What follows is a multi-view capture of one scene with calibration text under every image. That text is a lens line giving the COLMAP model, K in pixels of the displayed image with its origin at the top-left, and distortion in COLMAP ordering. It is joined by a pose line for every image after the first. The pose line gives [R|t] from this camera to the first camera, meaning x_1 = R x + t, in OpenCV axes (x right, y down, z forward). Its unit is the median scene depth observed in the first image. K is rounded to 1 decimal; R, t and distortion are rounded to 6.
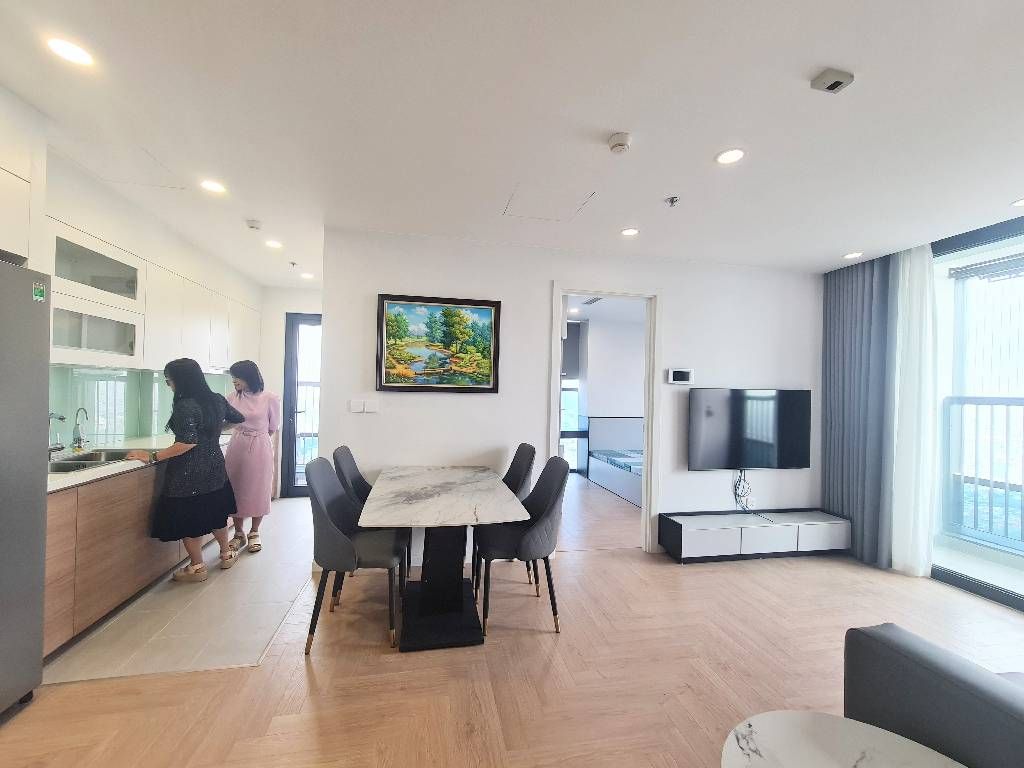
lens RADIAL K [[419.2, 0, 512.3], [0, 419.2, 390.8], [0, 0, 1]] dist [-0.001097, -0.000110]
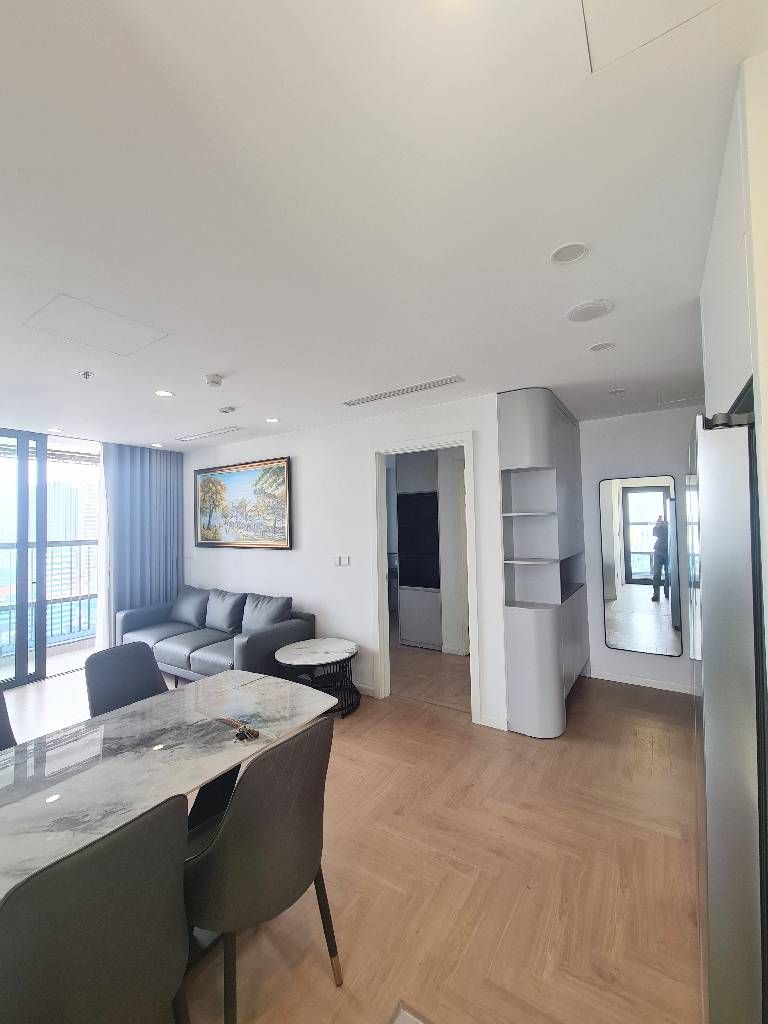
lens RADIAL K [[409.3, 0, 394.1], [0, 409.3, 510.7], [0, 0, 1]] dist [0.000261, -0.000036]
pose [[-0.727188, 0.008036, 0.686391, -0.663544], [0.001384, 0.999947, -0.010241, -0.076349], [-0.686437, -0.006497, -0.727160, 0.928997]]
